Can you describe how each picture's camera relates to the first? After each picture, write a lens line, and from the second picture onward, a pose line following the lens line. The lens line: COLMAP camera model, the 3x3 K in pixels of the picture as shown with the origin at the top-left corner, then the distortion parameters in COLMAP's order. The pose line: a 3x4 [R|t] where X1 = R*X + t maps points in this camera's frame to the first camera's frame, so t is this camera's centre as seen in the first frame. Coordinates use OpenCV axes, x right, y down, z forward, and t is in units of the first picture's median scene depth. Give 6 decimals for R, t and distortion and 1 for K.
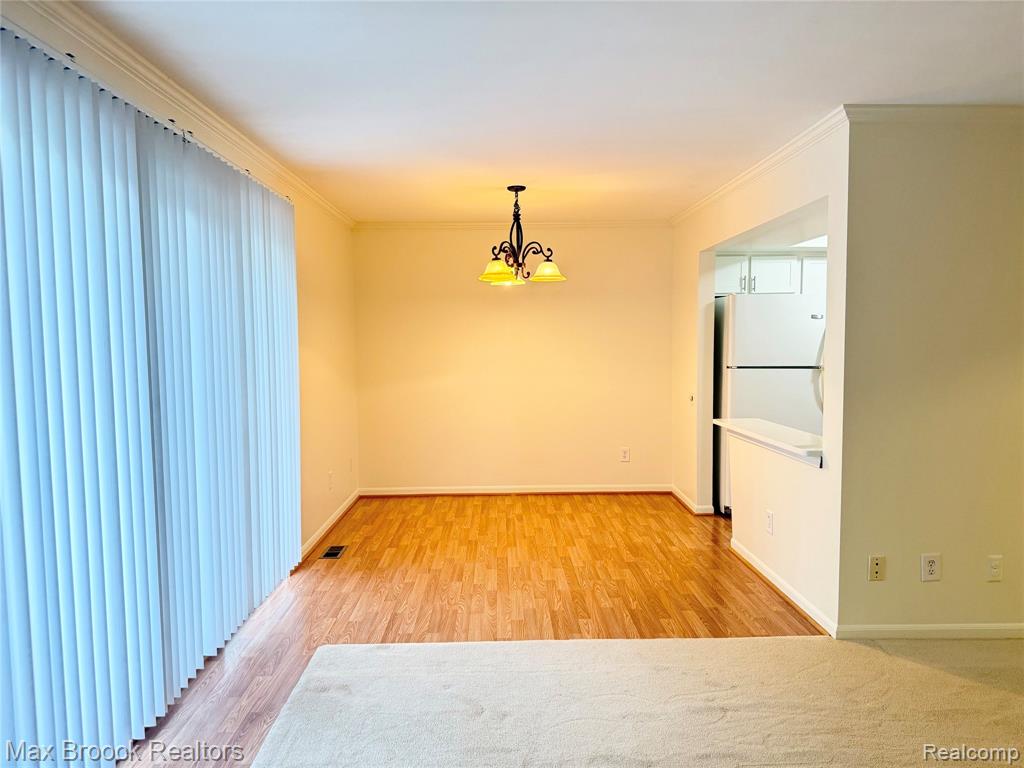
lens RADIAL K [[725.7, 0, 512.0], [0, 725.7, 384.0], [0, 0, 1]] dist [0.061457, -0.086175]
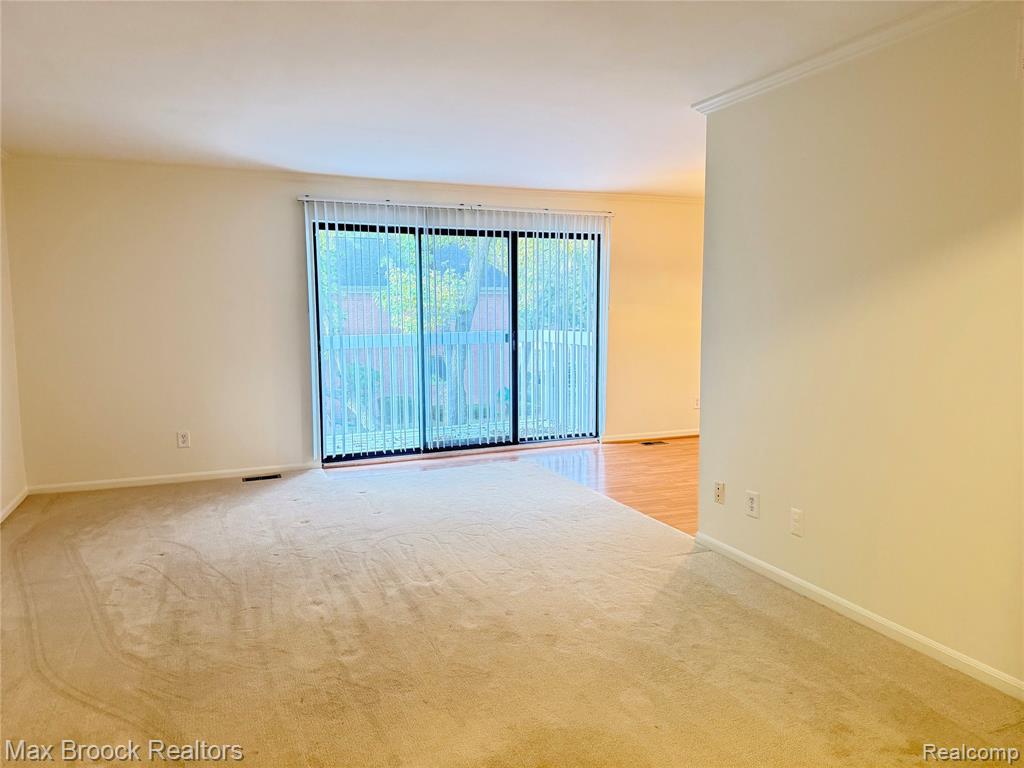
lens RADIAL K [[725.7, 0, 512.0], [0, 725.7, 384.0], [0, 0, 1]] dist [0.061457, -0.086175]
pose [[0.393276, 0.118478, -0.911755, 1.184831], [-0.074184, 0.992518, 0.096974, -0.006724], [0.916423, 0.029500, 0.399123, 0.192696]]
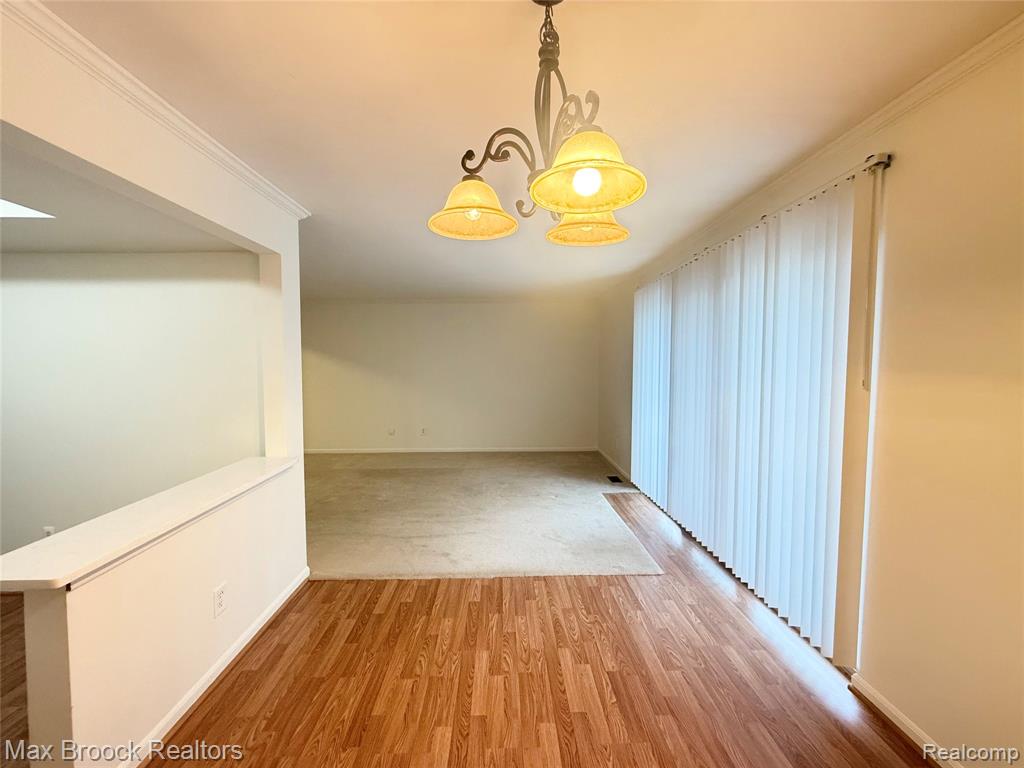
lens RADIAL K [[412.1, 0, 513.2], [0, 412.1, 382.0], [0, 0, 1]] dist [-0.008027, 0.000145]
pose [[-0.999872, 0.012124, -0.010399, 0.036137], [0.010879, 0.993609, 0.112353, -0.099581], [0.011695, 0.112225, -0.993614, 1.506876]]
